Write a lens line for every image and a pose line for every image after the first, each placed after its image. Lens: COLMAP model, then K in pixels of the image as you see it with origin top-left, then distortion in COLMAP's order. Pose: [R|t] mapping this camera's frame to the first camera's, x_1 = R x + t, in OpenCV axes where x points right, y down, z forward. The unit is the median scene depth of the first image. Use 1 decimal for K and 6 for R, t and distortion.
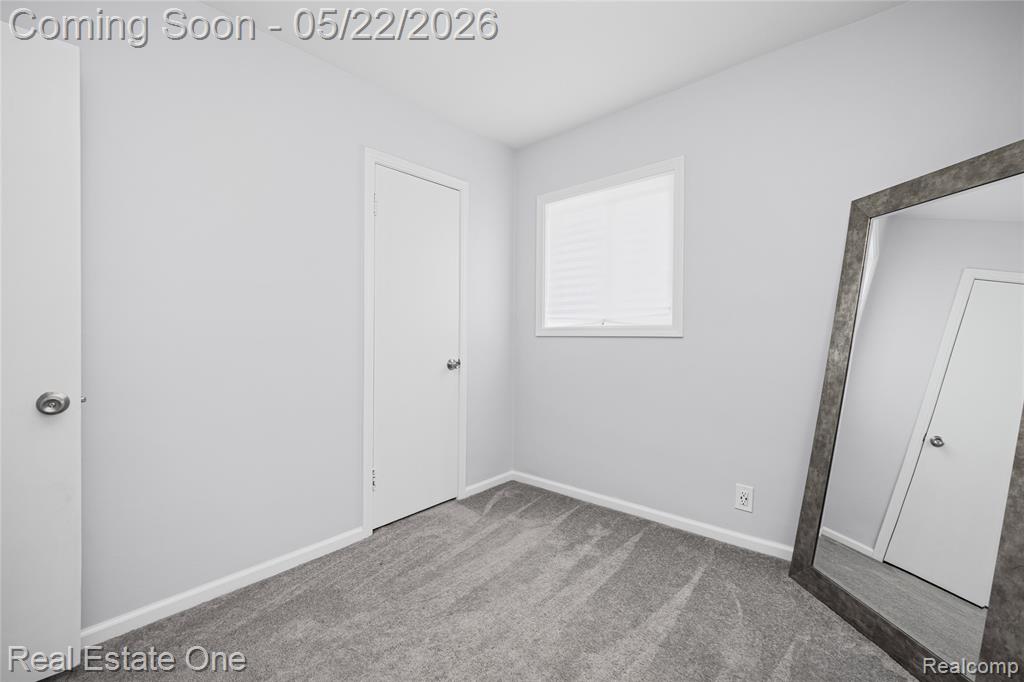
lens RADIAL K [[422.6, 0, 513.4], [0, 422.6, 337.5], [0, 0, 1]] dist [-0.000593, -0.000117]
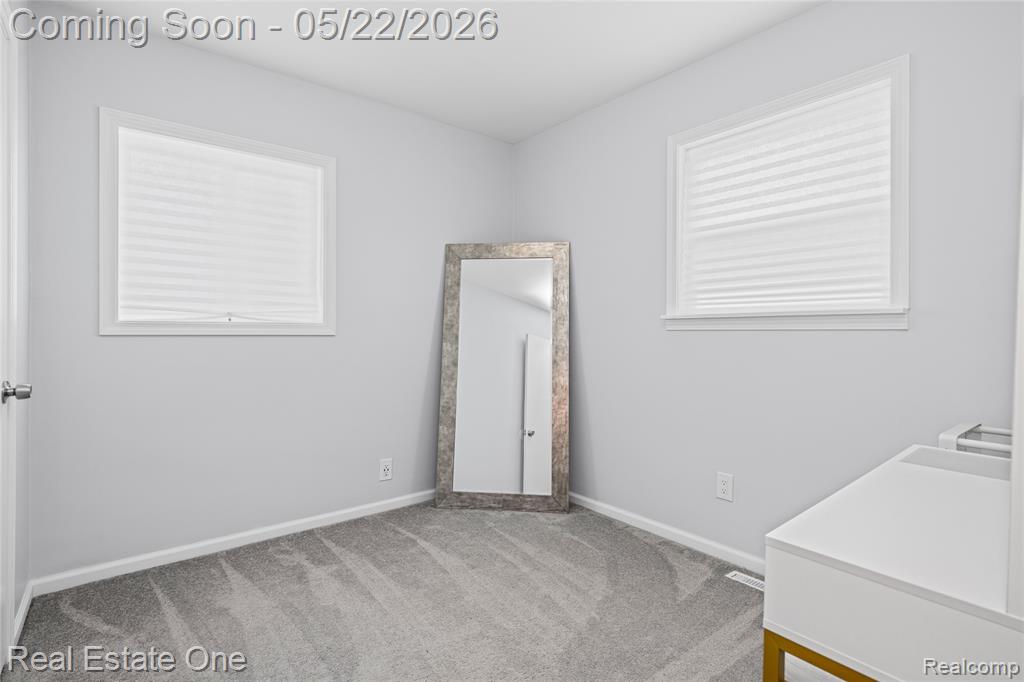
lens RADIAL K [[494.0, 0, 513.4], [0, 494.0, 340.9], [0, 0, 1]] dist [0.002973, 0.000198]
pose [[0.180152, -0.014550, 0.983531, -0.718486], [0.003349, 0.999894, 0.014179, -0.003247], [-0.983633, 0.000740, 0.180181, 0.372605]]
